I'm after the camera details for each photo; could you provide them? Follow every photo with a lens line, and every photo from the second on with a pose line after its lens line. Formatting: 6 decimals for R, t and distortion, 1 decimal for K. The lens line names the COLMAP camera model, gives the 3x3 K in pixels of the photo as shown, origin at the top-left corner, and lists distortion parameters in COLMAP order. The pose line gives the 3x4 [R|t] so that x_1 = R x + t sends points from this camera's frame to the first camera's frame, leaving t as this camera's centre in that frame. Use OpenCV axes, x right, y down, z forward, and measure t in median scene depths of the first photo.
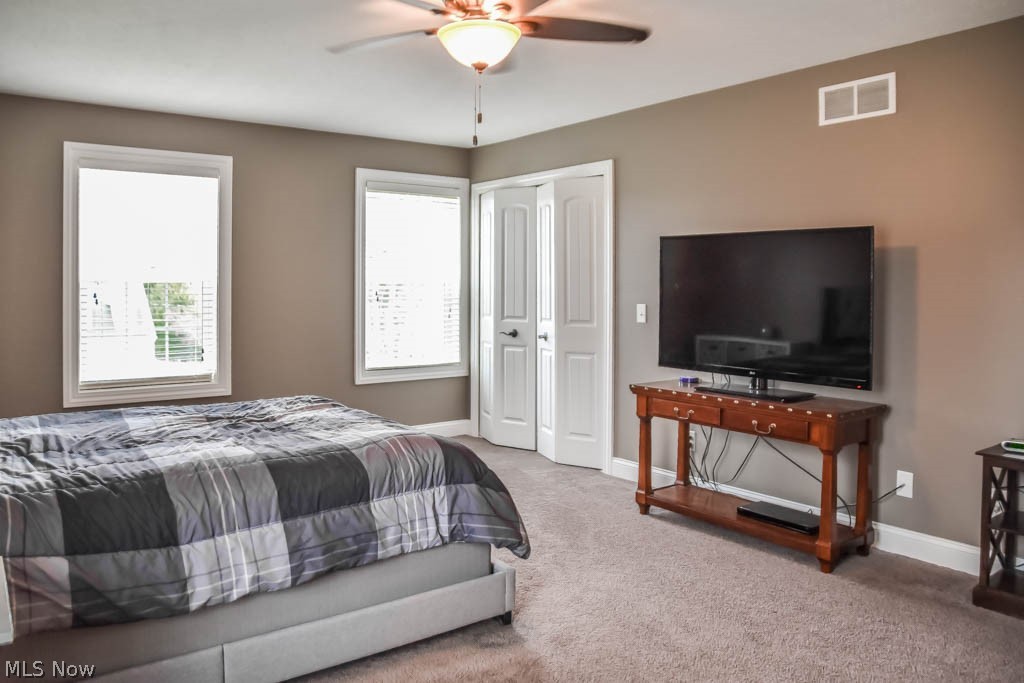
lens RADIAL K [[755.2, 0, 505.1], [0, 755.2, 333.3], [0, 0, 1]] dist [-0.112081, 0.066522]
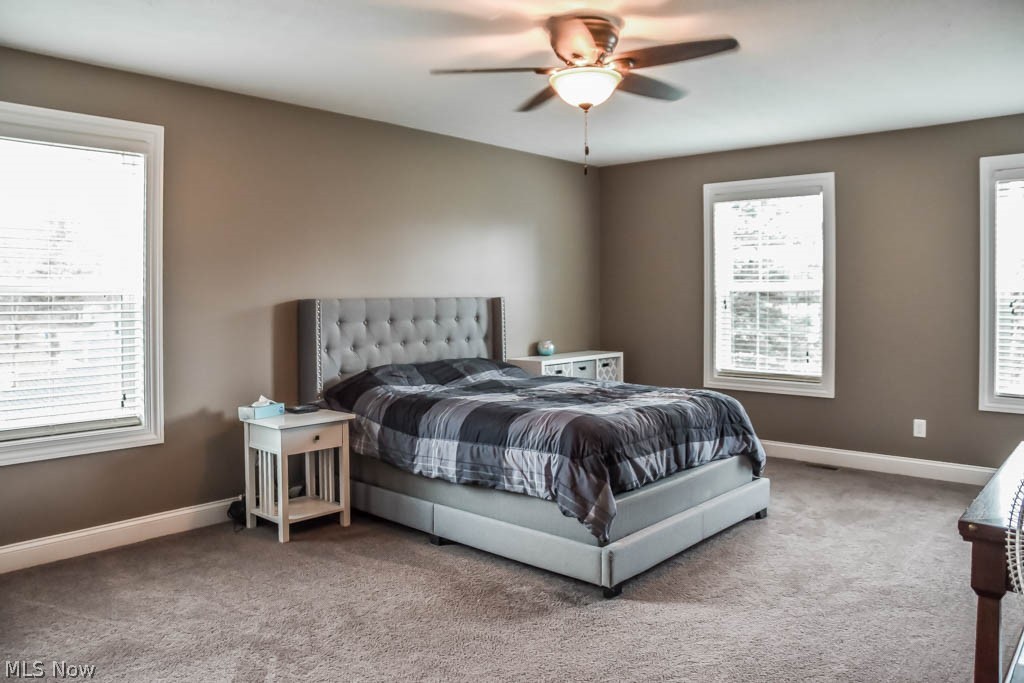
lens RADIAL K [[755.2, 0, 506.6], [0, 755.2, 347.7], [0, 0, 1]] dist [-0.112081, 0.066522]
pose [[0.195832, 0.066139, -0.978405, 1.182859], [-0.058609, 0.996729, 0.055646, -0.040878], [0.978885, 0.046446, 0.199067, 0.700363]]
